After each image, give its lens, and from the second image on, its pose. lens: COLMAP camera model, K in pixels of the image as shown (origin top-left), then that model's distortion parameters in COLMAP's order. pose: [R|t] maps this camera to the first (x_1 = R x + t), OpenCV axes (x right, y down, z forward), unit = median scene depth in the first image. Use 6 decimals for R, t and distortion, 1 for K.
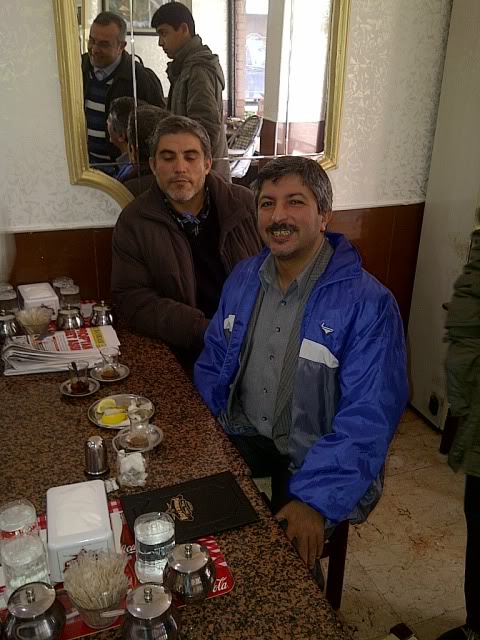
lens RADIAL K [[635.7, 0, 239.8], [0, 635.7, 320.0], [0, 0, 1]] dist [0.034489, 0.000000]
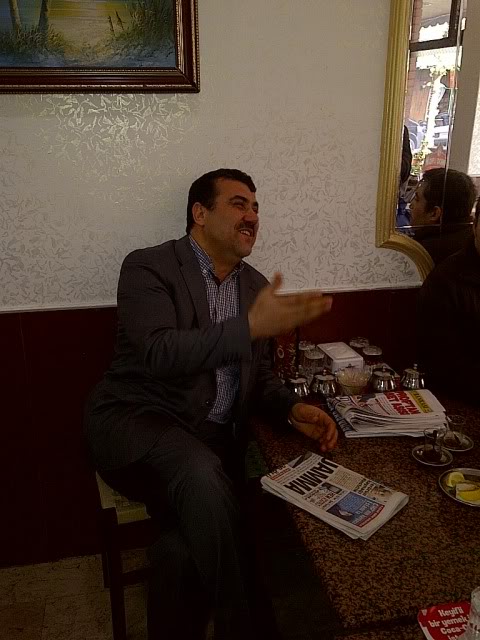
lens RADIAL K [[635.7, 0, 244.2], [0, 635.7, 311.0], [0, 0, 1]] dist [0.034489, 0.000000]
pose [[0.982246, 0.023800, -0.186079, -0.302173], [-0.040638, 0.995361, -0.087208, -0.014926], [0.183141, 0.093222, 0.978657, -0.023834]]
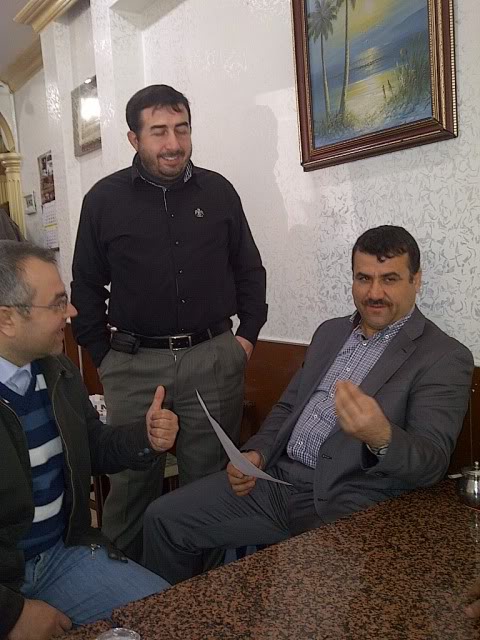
lens RADIAL K [[635.7, 0, 245.1], [0, 635.7, 319.0], [0, 0, 1]] dist [0.034489, 0.000000]
pose [[0.228619, 0.062299, -0.971521, 0.269296], [-0.300036, 0.953881, -0.009437, -0.081947], [0.926127, 0.293649, 0.236767, 0.463259]]
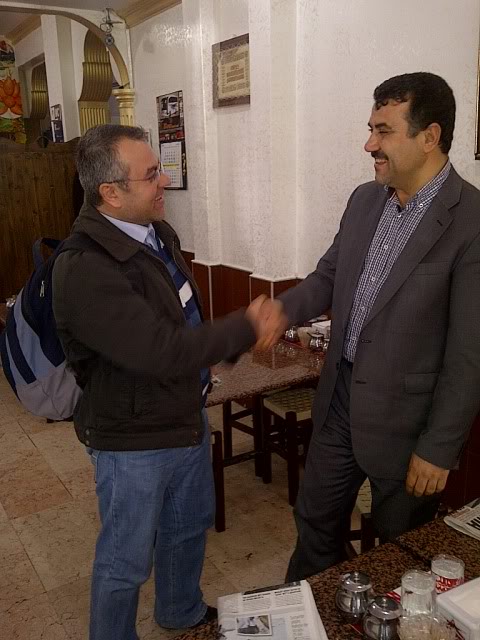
lens RADIAL K [[635.7, 0, 244.6], [0, 635.7, 321.8], [0, 0, 1]] dist [0.034489, 0.000000]
pose [[0.186104, 0.218309, -0.957970, 0.382358], [-0.332927, 0.931335, 0.147562, -0.111125], [0.924405, 0.291472, 0.246006, 0.100584]]
